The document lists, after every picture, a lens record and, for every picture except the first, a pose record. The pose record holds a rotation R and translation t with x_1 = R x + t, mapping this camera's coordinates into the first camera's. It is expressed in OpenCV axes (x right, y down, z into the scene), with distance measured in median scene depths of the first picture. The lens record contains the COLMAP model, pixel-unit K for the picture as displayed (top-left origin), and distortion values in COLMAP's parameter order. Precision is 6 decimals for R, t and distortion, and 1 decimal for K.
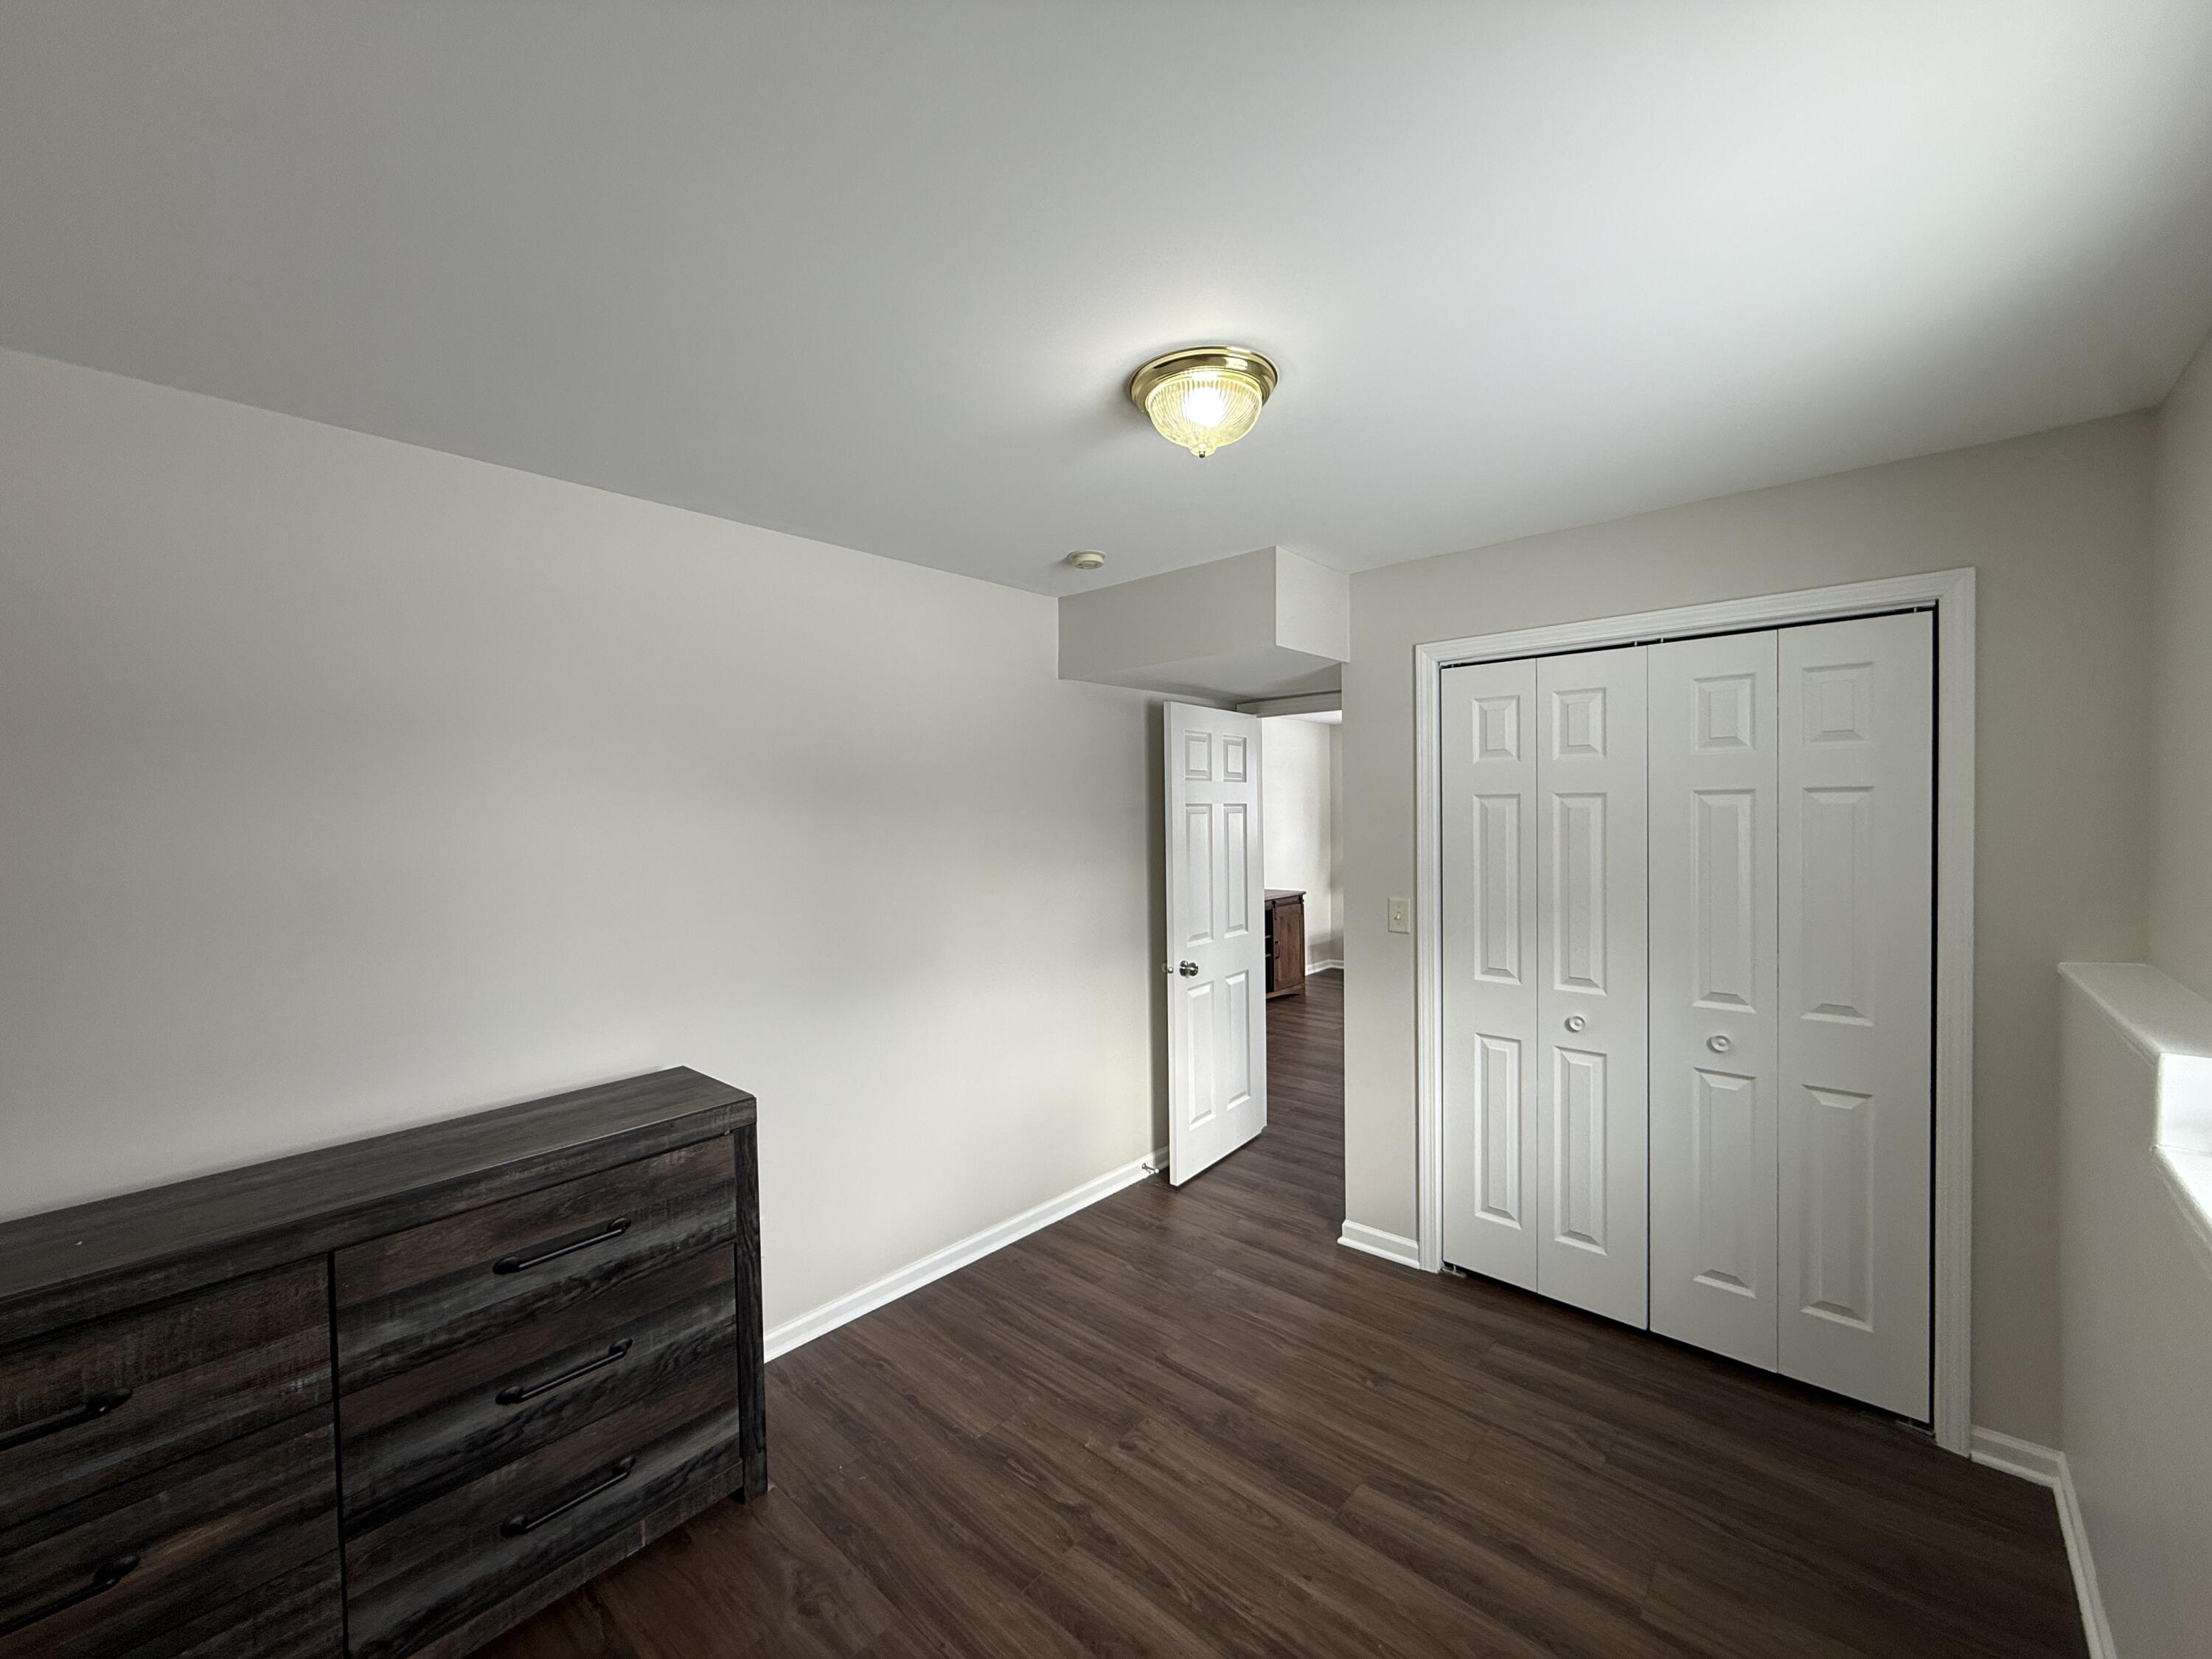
lens RADIAL K [[883.4, 0, 1093.8], [0, 883.4, 827.4], [0, 0, 1]] dist [-0.000264, 0.000033]
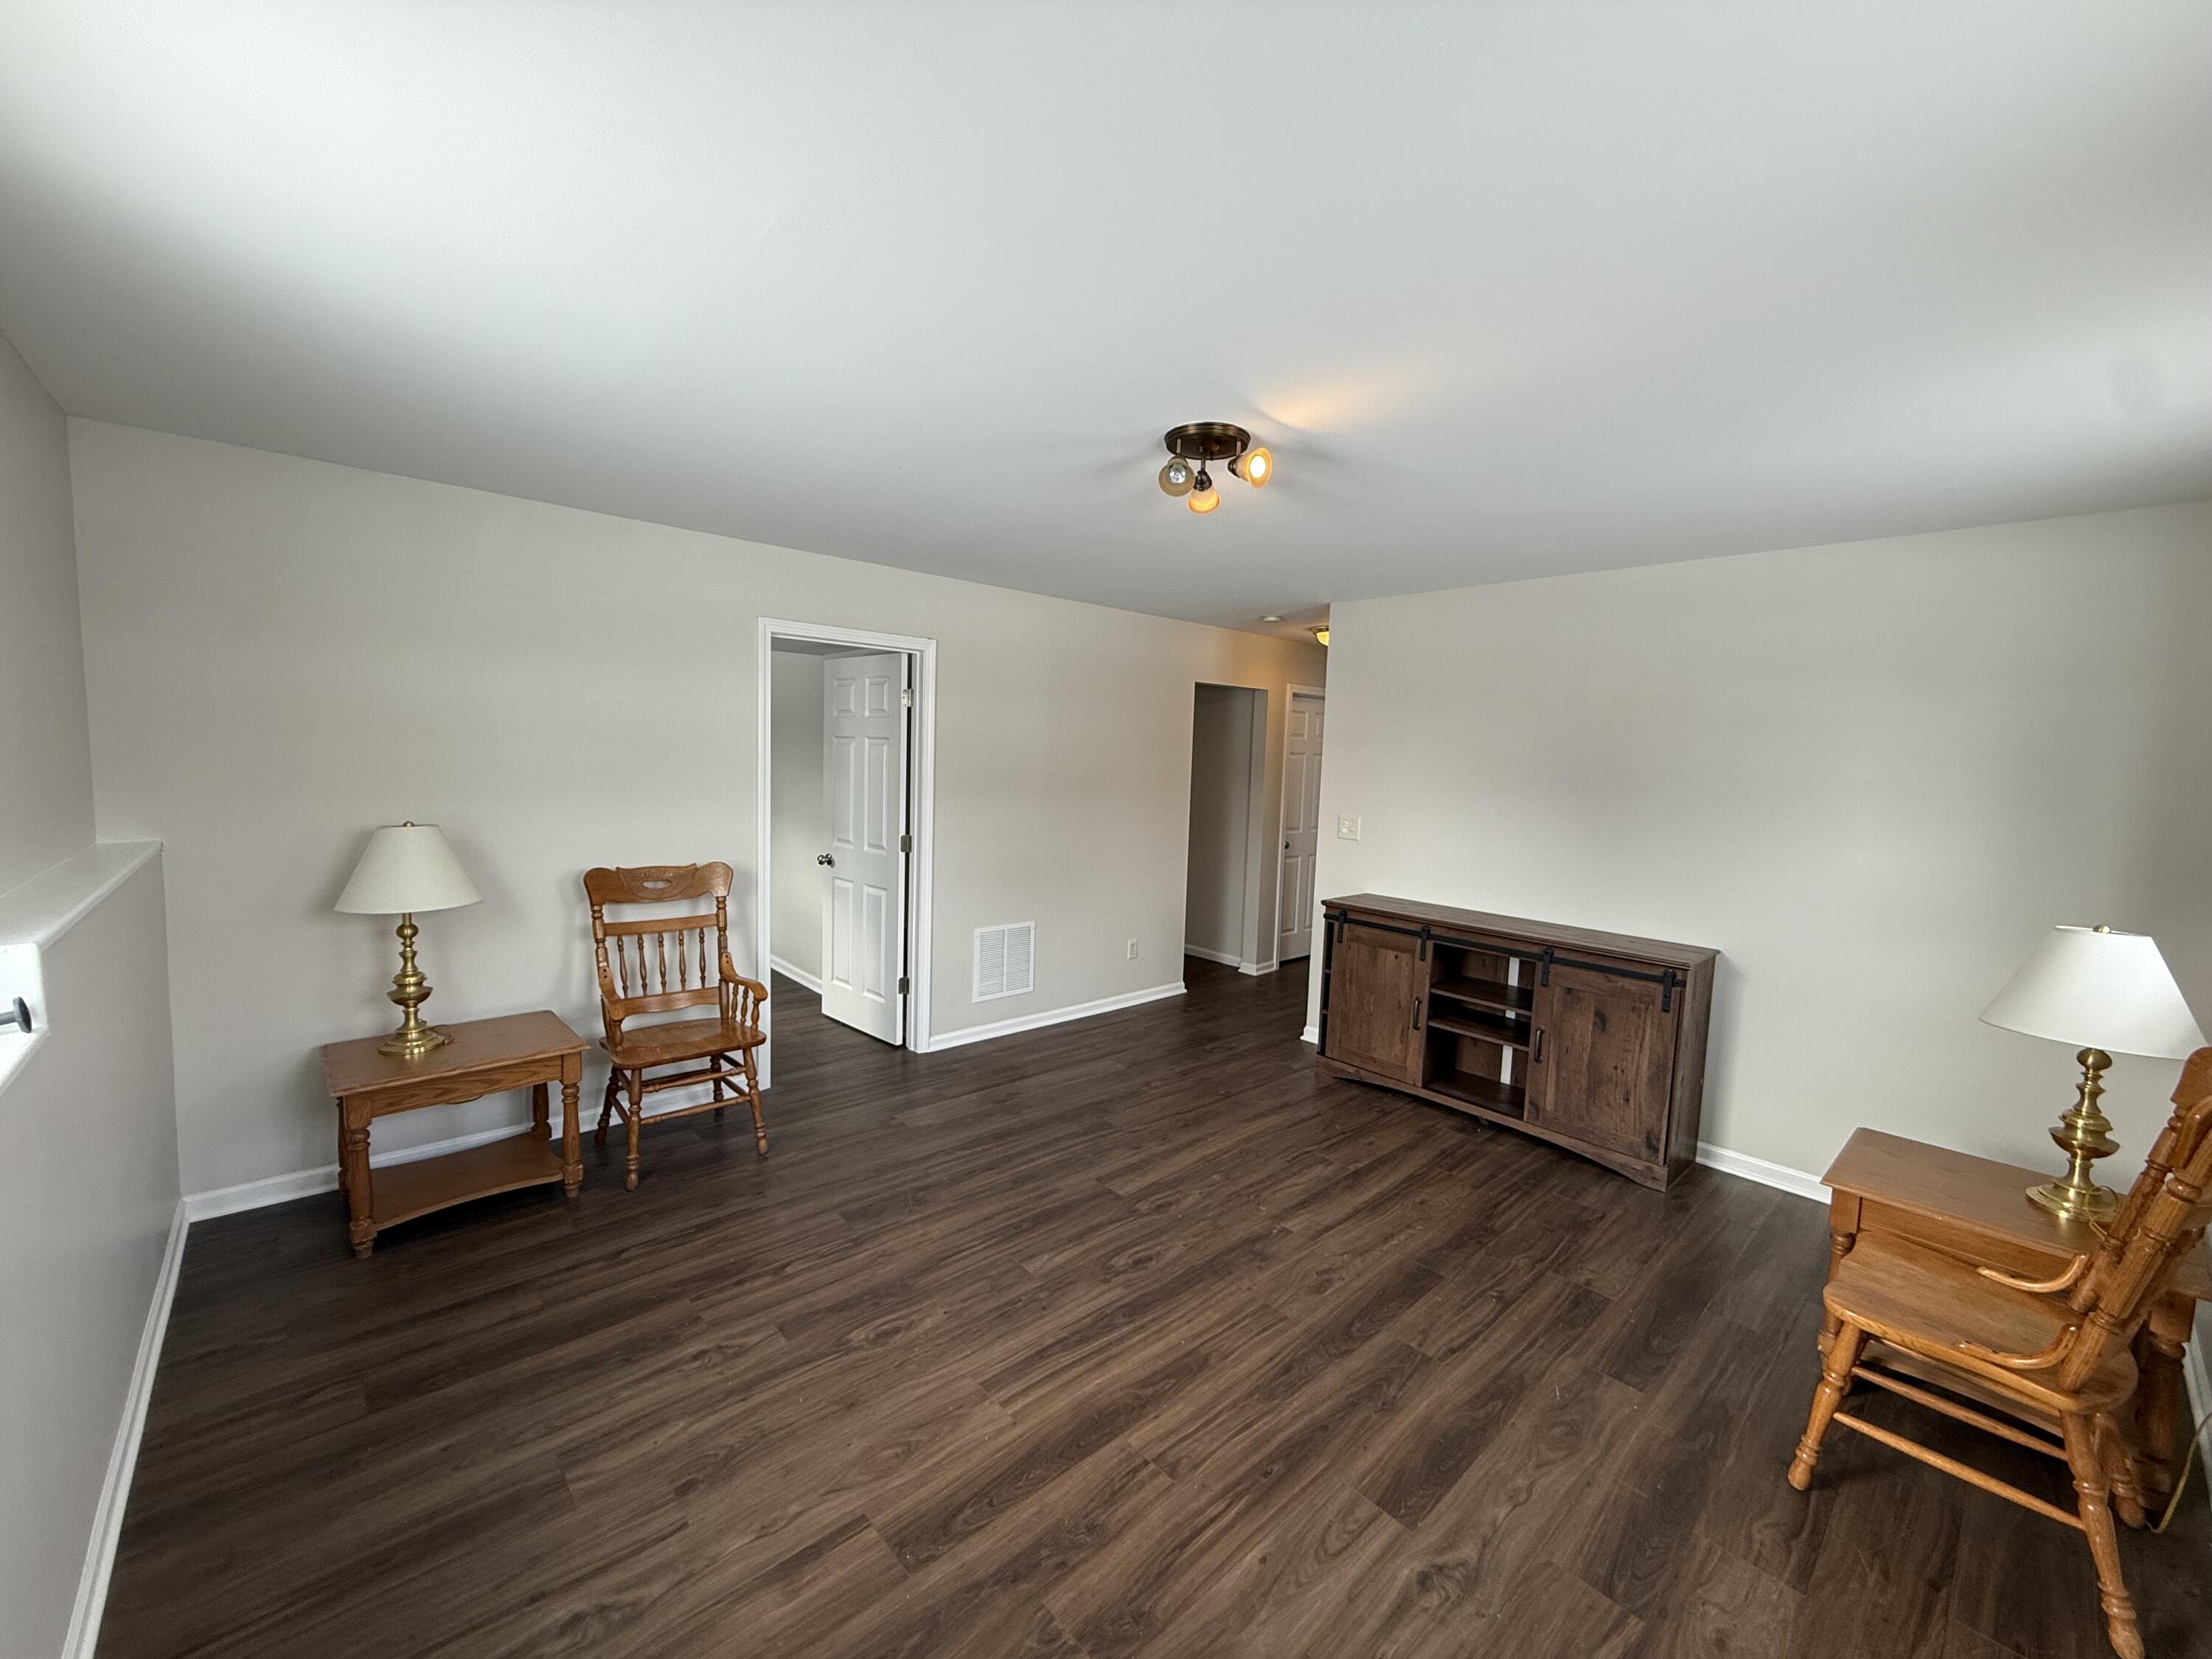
lens RADIAL K [[885.3, 0, 1100.9], [0, 885.3, 821.1], [0, 0, 1]] dist [0.001732, -0.000011]
pose [[-0.091400, 0.090745, -0.991671, 3.212310], [-0.050522, 0.994134, 0.095627, -0.106565], [0.994532, 0.058841, -0.086279, 3.538871]]
